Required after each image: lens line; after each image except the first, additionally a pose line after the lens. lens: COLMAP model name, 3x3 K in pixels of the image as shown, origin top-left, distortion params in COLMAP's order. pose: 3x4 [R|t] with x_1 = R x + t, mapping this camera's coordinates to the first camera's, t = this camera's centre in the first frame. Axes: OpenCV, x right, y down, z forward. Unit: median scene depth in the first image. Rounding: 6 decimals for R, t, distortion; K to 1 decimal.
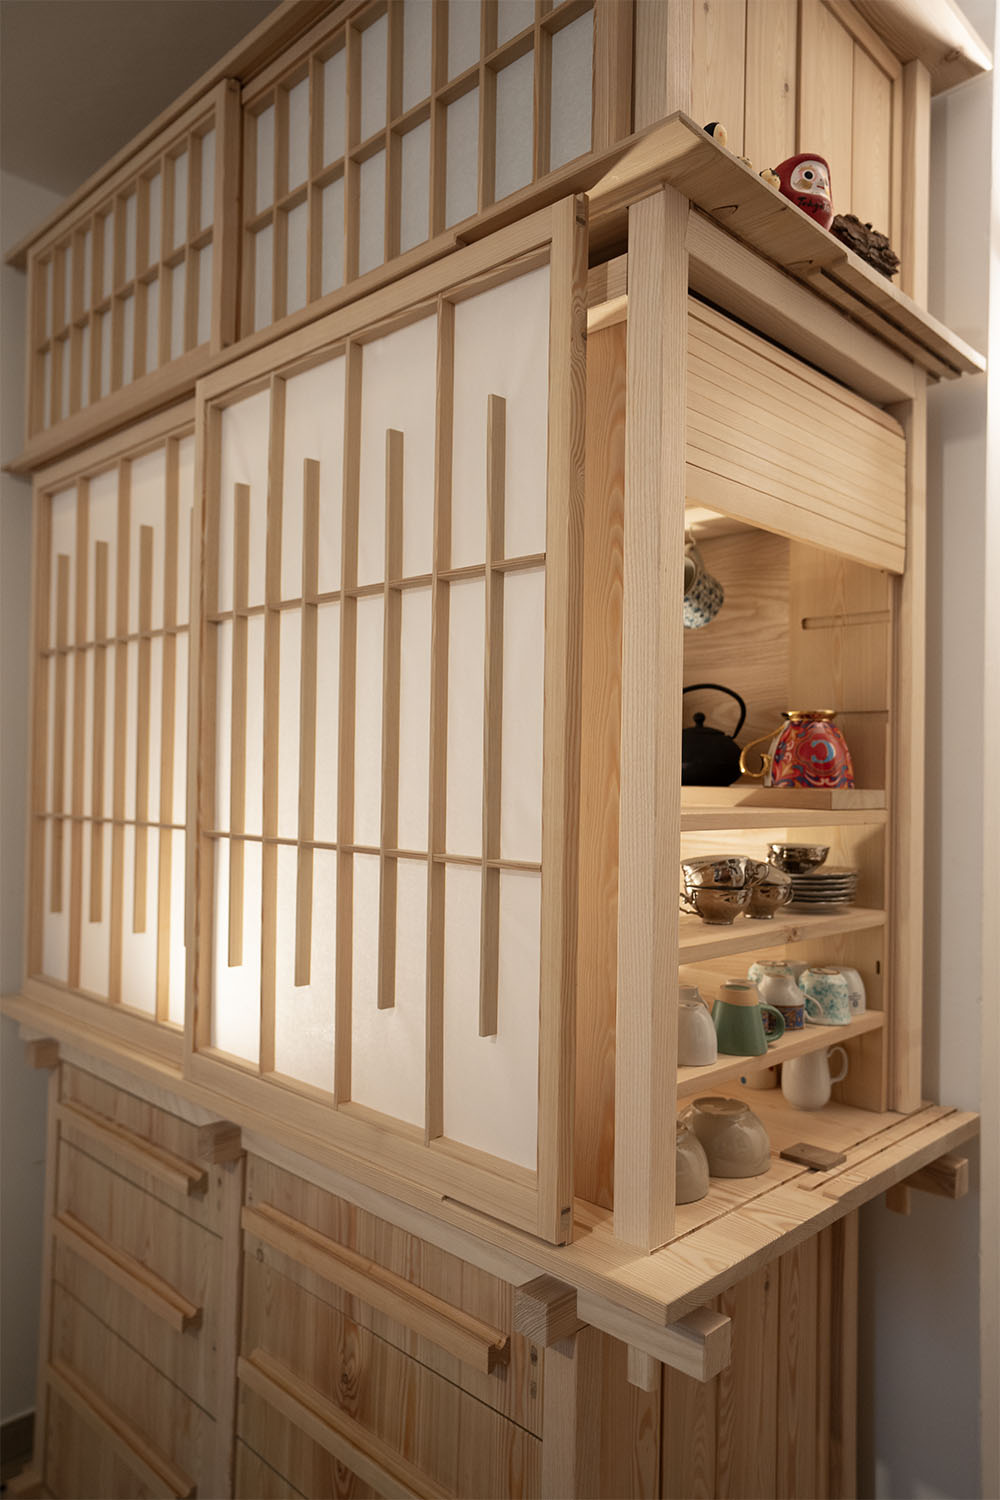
lens RADIAL K [[1027.5, 0, 500.8], [0, 1027.5, 749.3], [0, 0, 1]] dist [-0.001144, 0.033650]
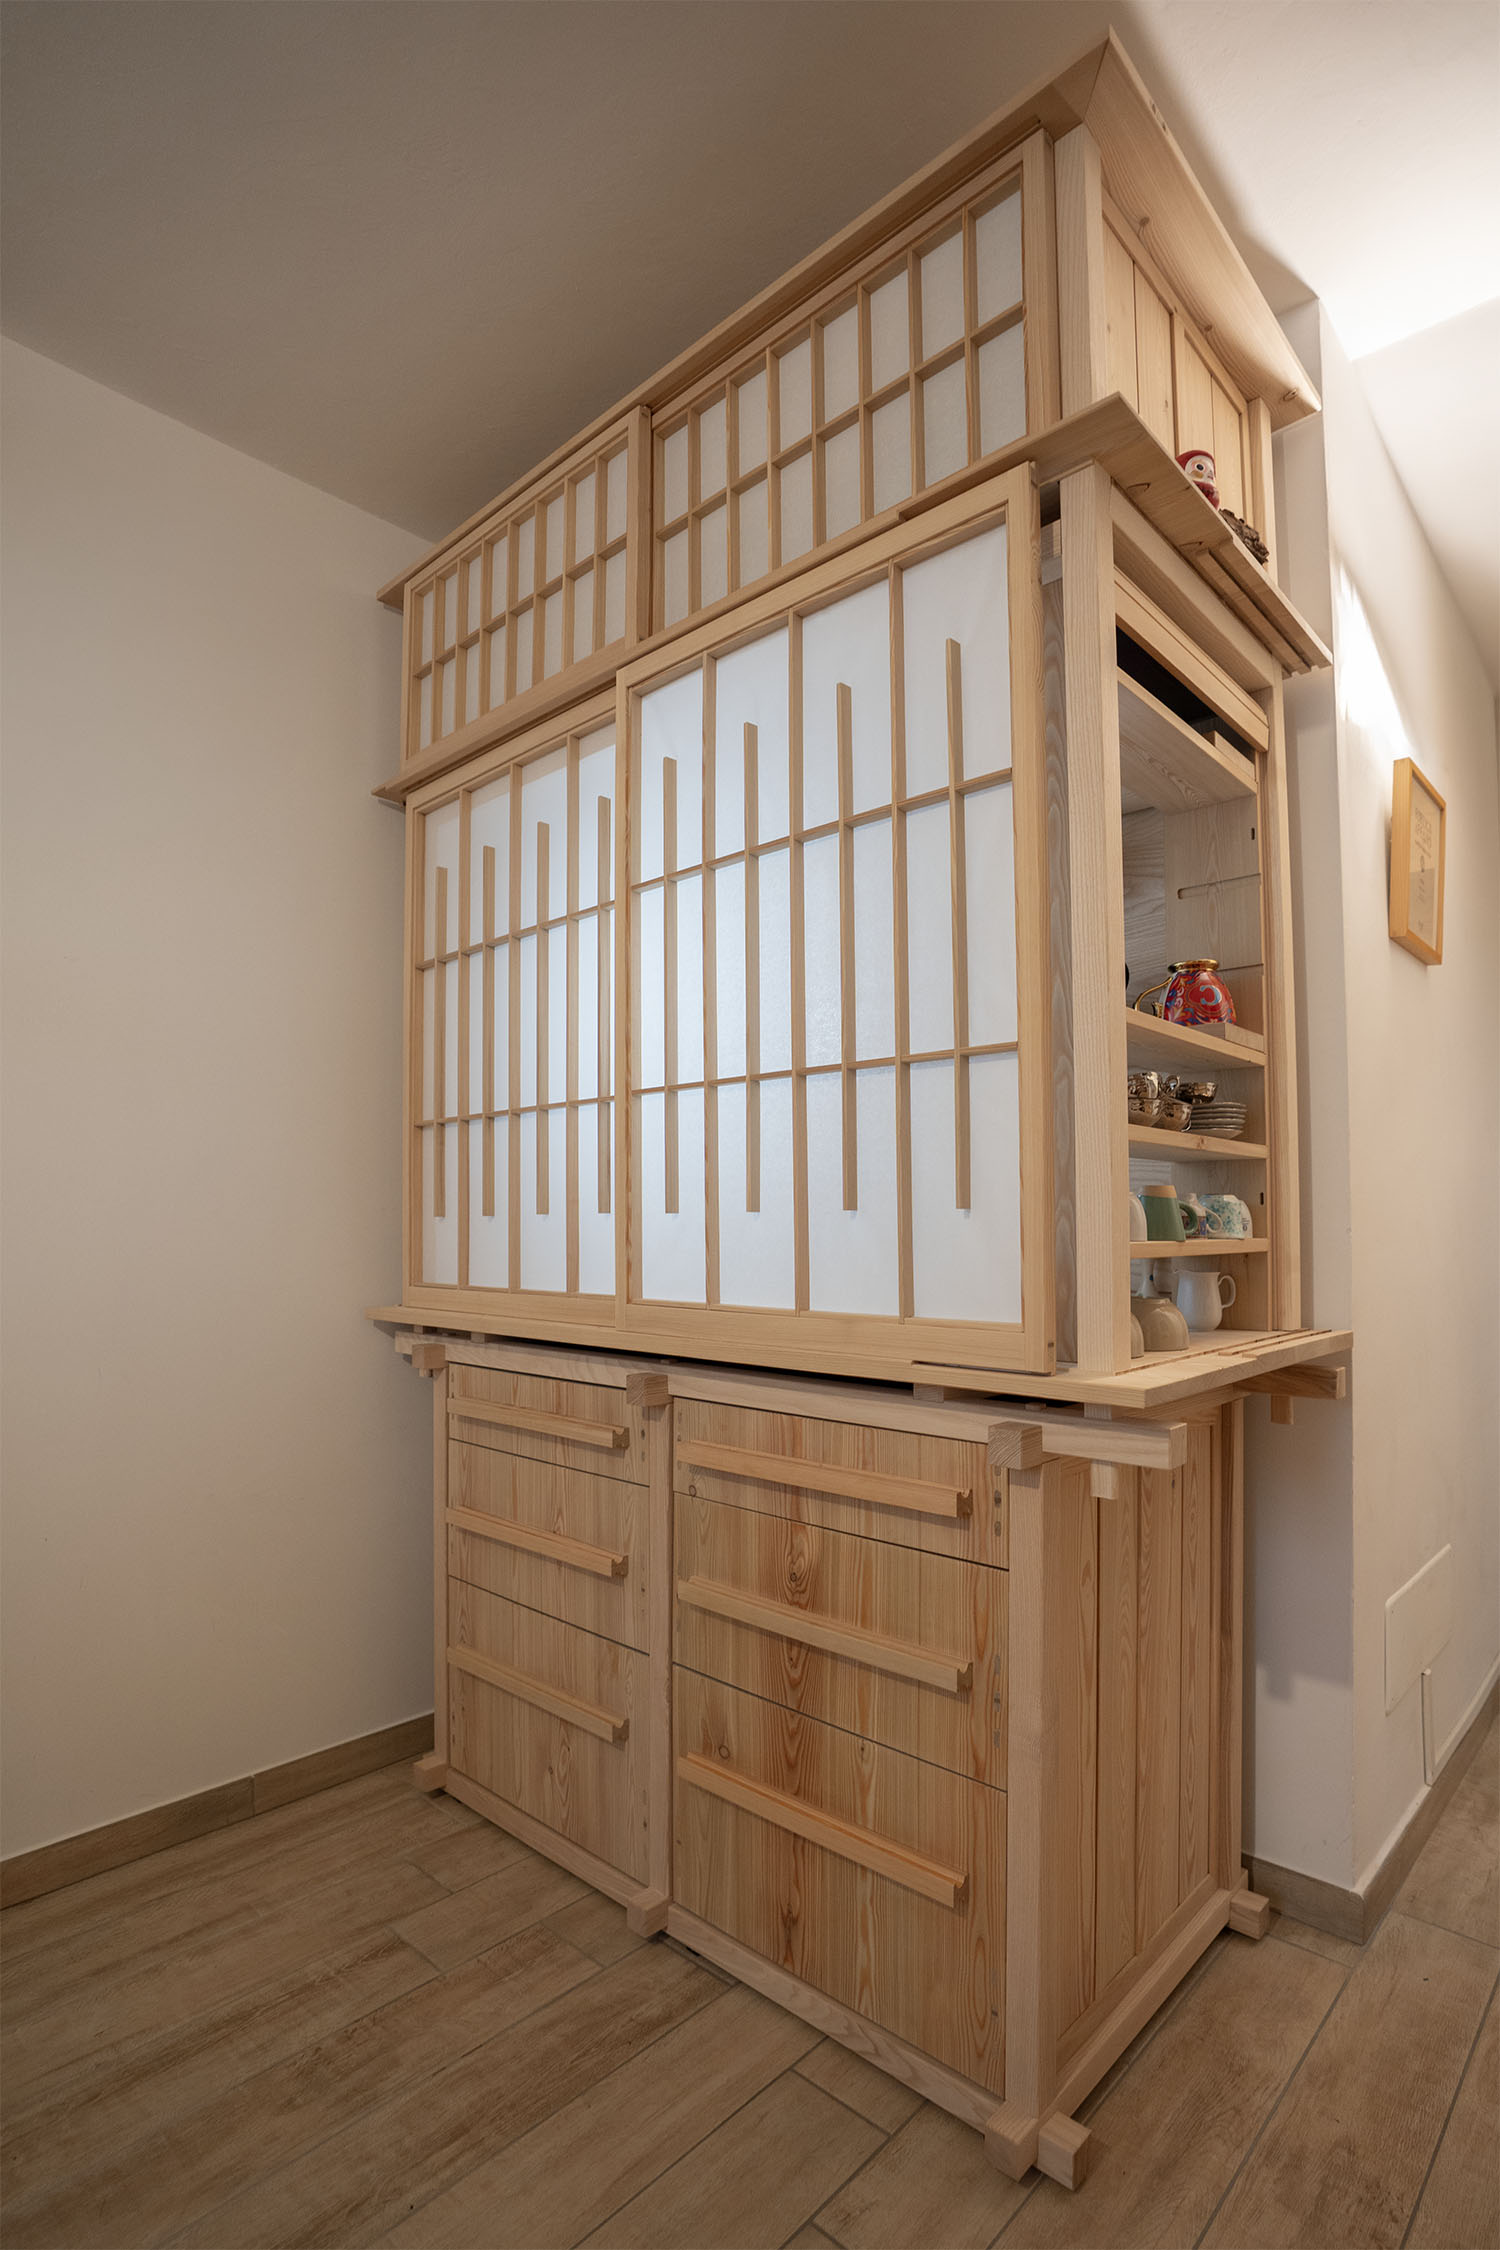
lens RADIAL K [[1103.7, 0, 790.3], [0, 1103.7, 1174.0], [0, 0, 1]] dist [-0.037245, 0.007151]
pose [[0.998851, -0.020825, 0.043156, -0.181869], [0.021528, 0.999642, -0.015897, 0.193777], [-0.042809, 0.016808, 0.998942, -0.141559]]
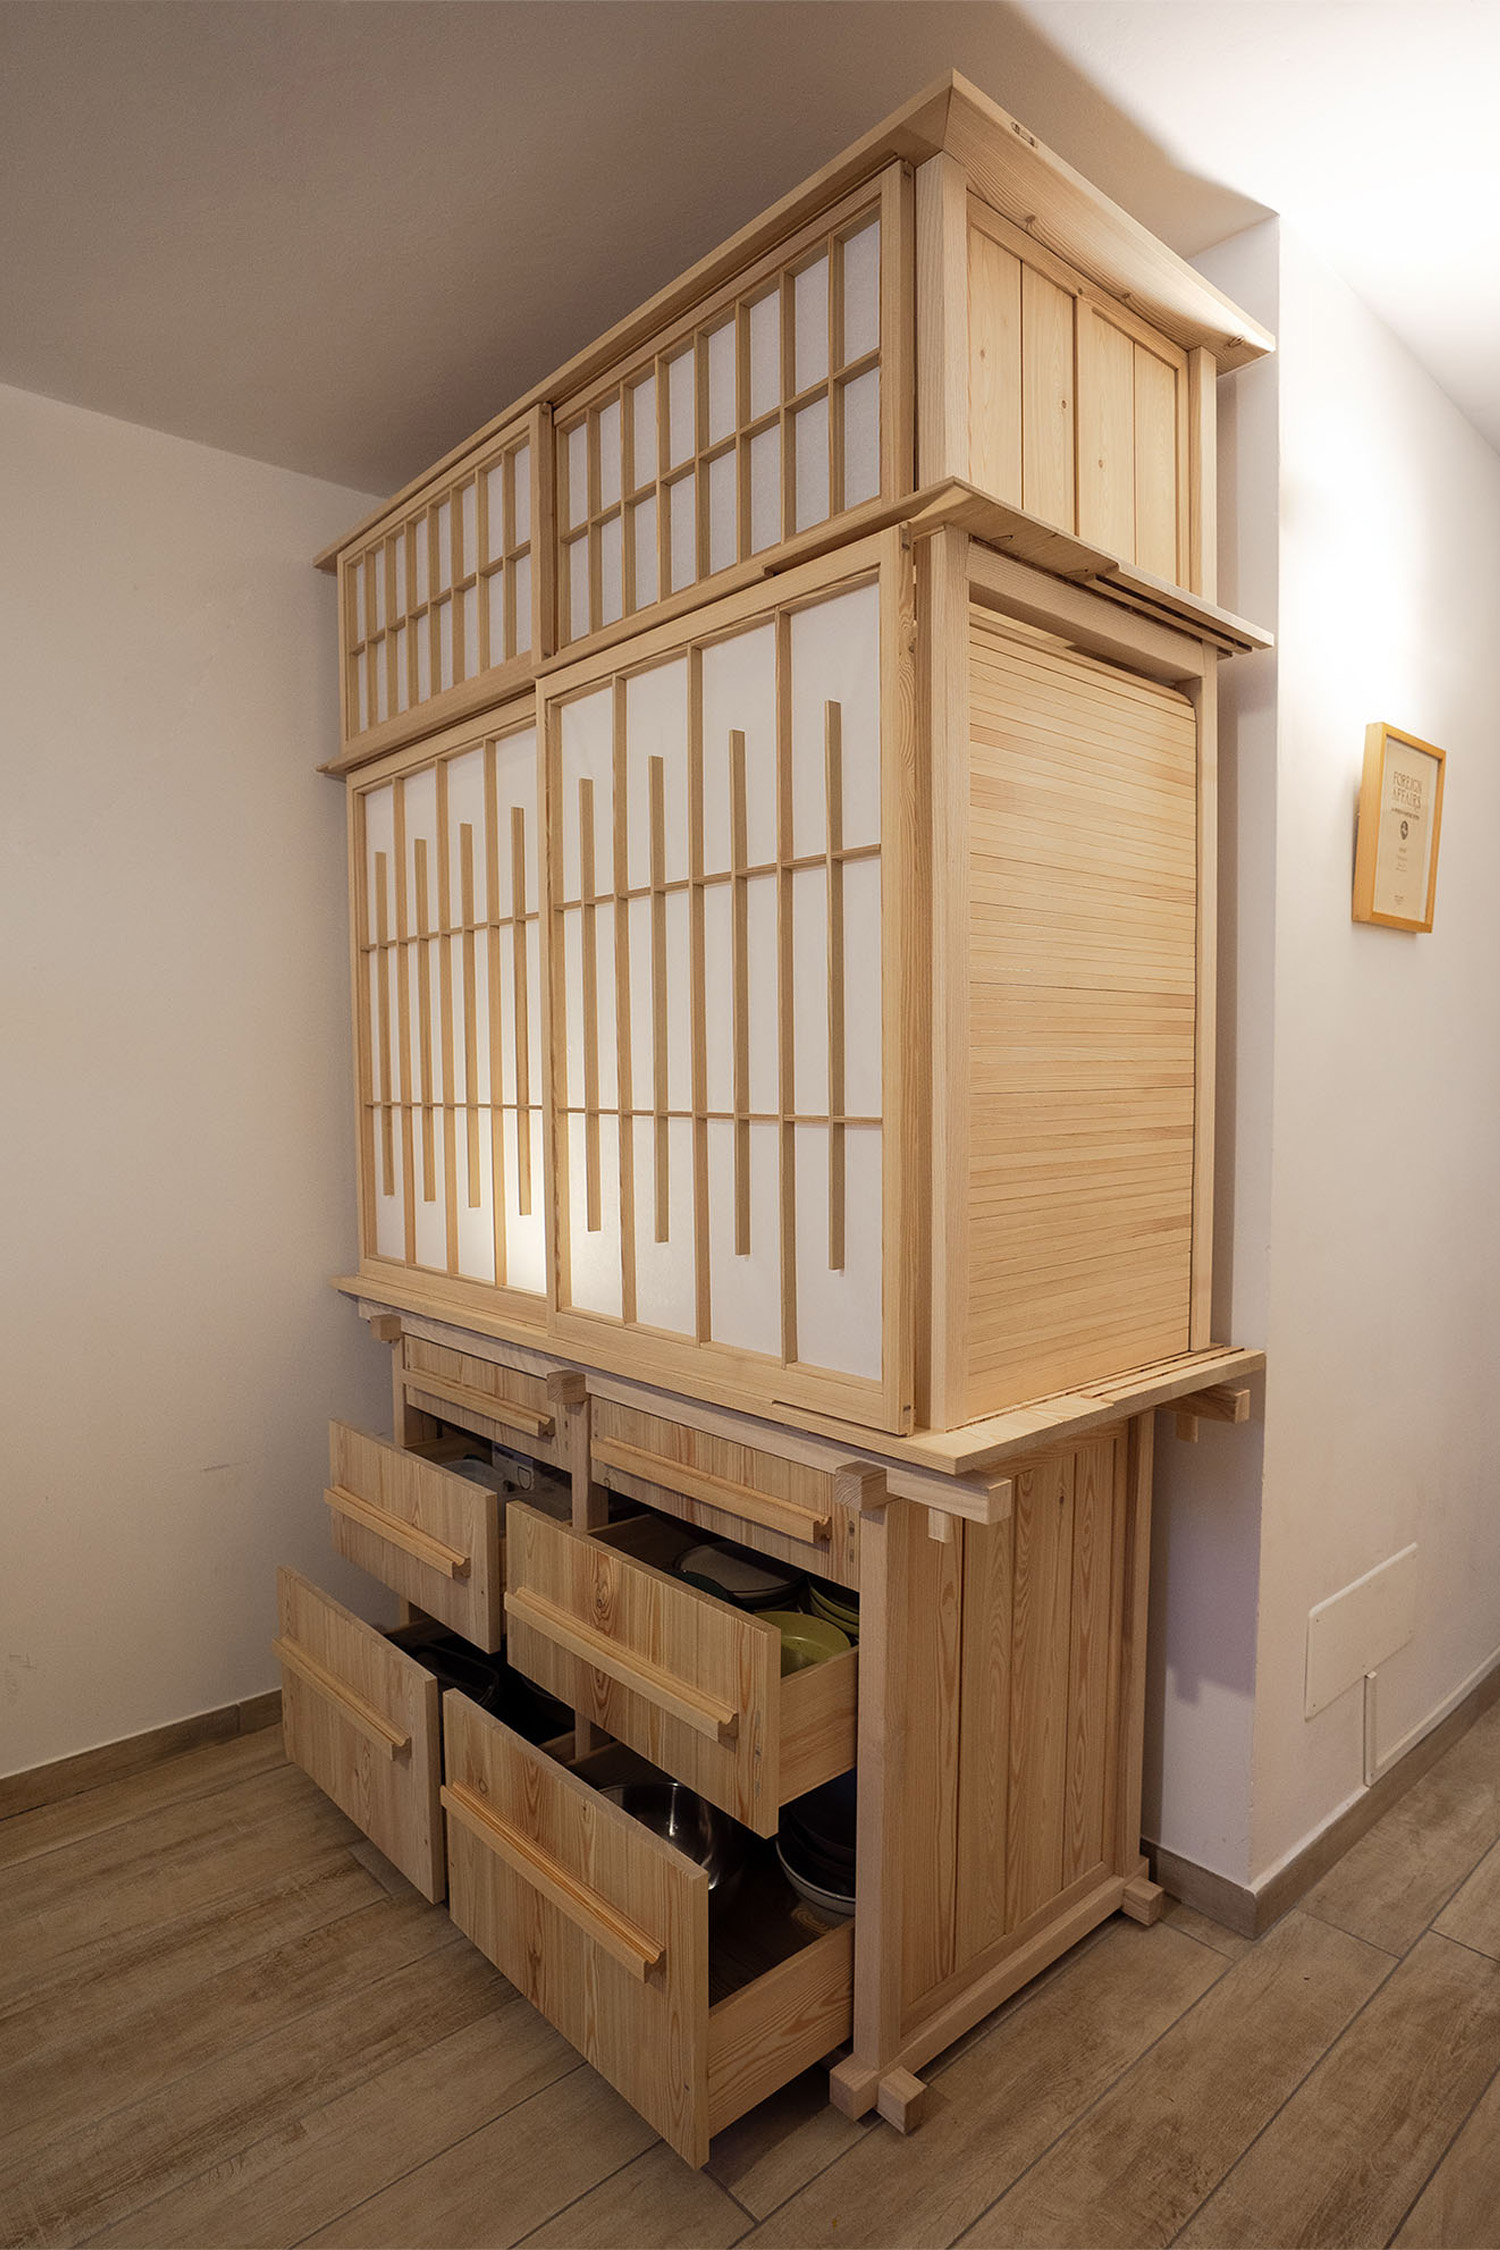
lens RADIAL K [[1236.6, 0, 703.1], [0, 1236.6, 1135.0], [0, 0, 1]] dist [-0.028740, 0.003046]
pose [[0.996145, -0.021410, -0.085064, -0.006555], [0.027853, 0.996772, 0.075294, 0.014309], [0.083177, -0.077373, 0.993526, -0.312333]]
